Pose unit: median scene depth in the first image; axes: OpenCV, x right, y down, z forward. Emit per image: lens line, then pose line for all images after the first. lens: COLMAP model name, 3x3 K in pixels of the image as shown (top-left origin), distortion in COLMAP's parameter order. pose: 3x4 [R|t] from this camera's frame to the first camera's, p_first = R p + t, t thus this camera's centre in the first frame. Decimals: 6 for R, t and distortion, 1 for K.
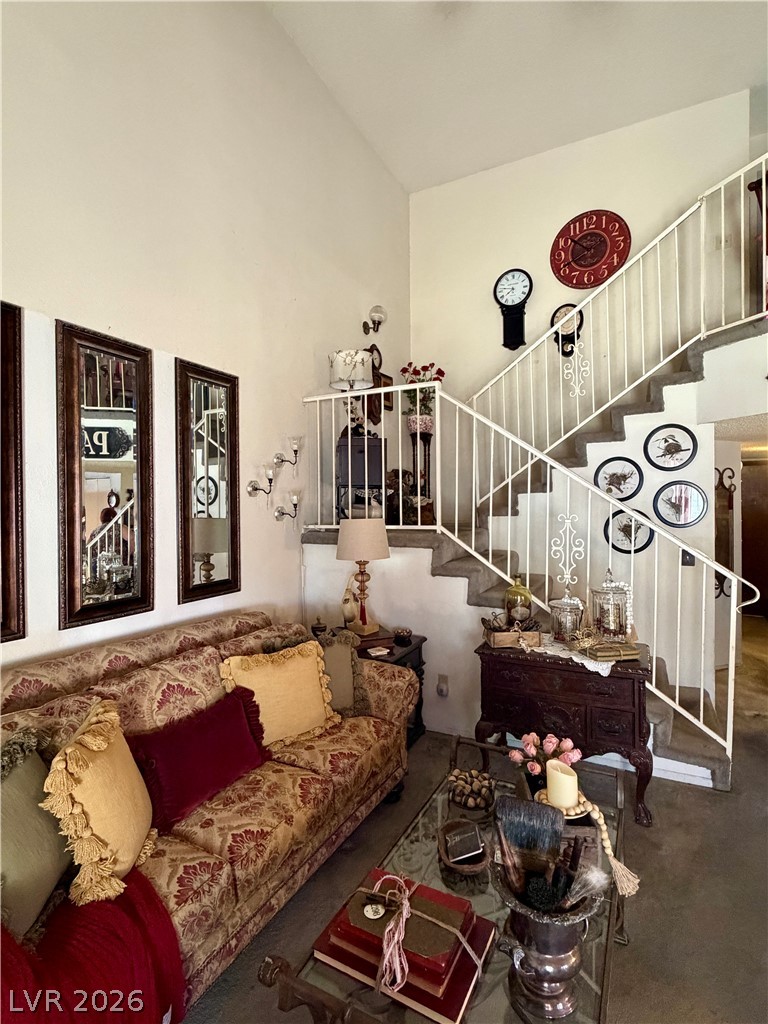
lens RADIAL K [[501.7, 0, 384.3], [0, 501.7, 510.8], [0, 0, 1]] dist [-0.001262, -0.000600]
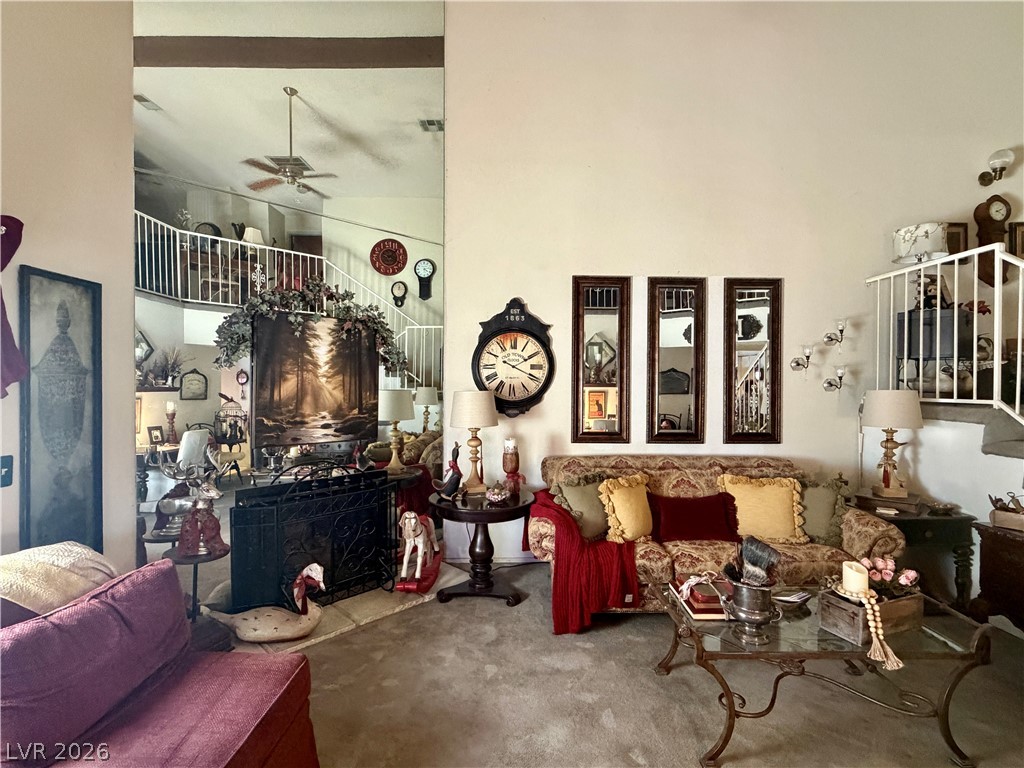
lens RADIAL K [[501.7, 0, 511.9], [0, 501.7, 385.5], [0, 0, 1]] dist [-0.001262, -0.000600]
pose [[0.478196, 0.017270, -0.878083, 0.678884], [-0.016825, 0.999803, 0.010502, 0.010583], [0.878092, 0.009752, 0.478392, -0.302184]]
